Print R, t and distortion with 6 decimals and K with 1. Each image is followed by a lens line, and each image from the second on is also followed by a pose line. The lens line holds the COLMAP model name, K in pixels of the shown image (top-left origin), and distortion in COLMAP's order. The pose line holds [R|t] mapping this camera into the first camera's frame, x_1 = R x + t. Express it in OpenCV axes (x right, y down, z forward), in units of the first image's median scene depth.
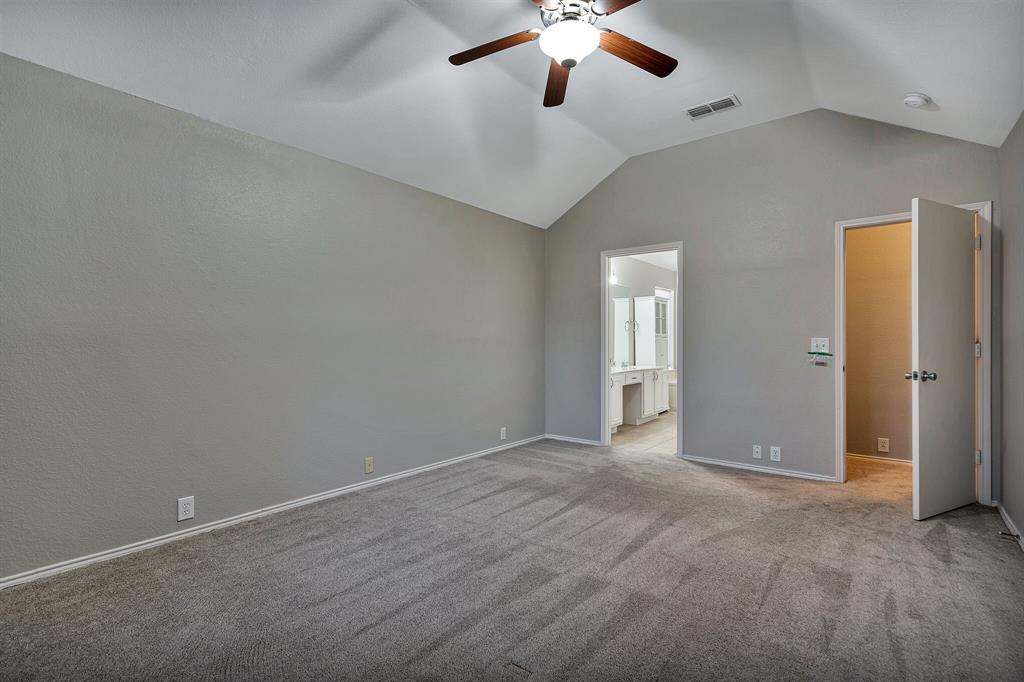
lens RADIAL K [[474.9, 0, 513.2], [0, 474.9, 340.7], [0, 0, 1]] dist [0.001674, 0.000979]
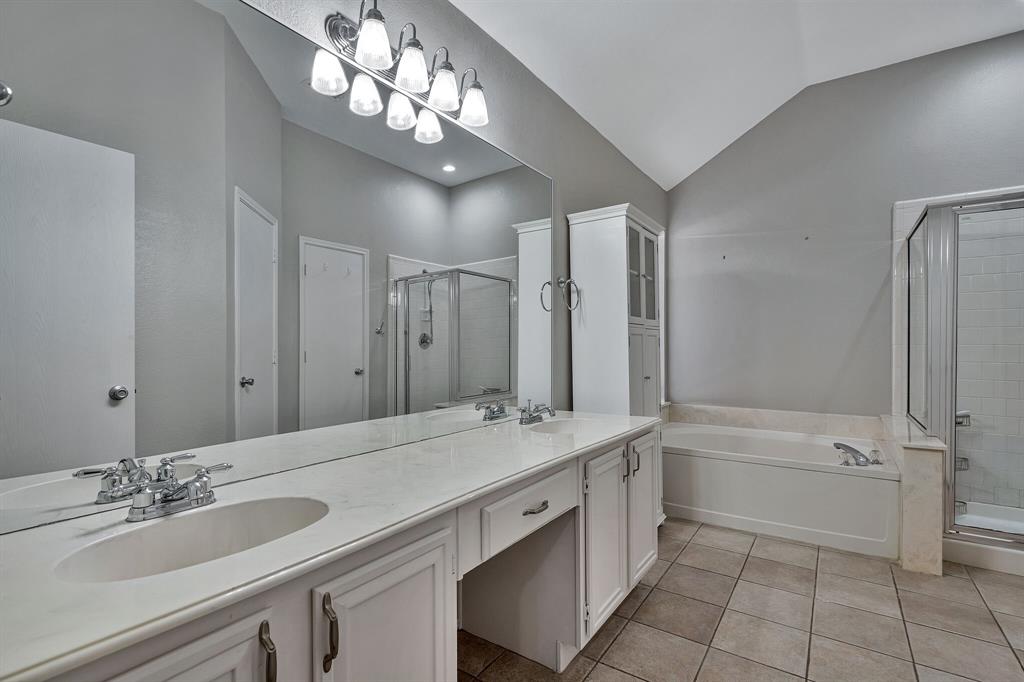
lens RADIAL K [[474.9, 0, 511.0], [0, 474.9, 341.0], [0, 0, 1]] dist [0.001674, 0.000979]
pose [[0.998522, -0.007818, 0.053789, 0.194376], [0.007630, 0.999964, 0.003692, 0.000486], [-0.053816, -0.003276, 0.998545, 0.657283]]
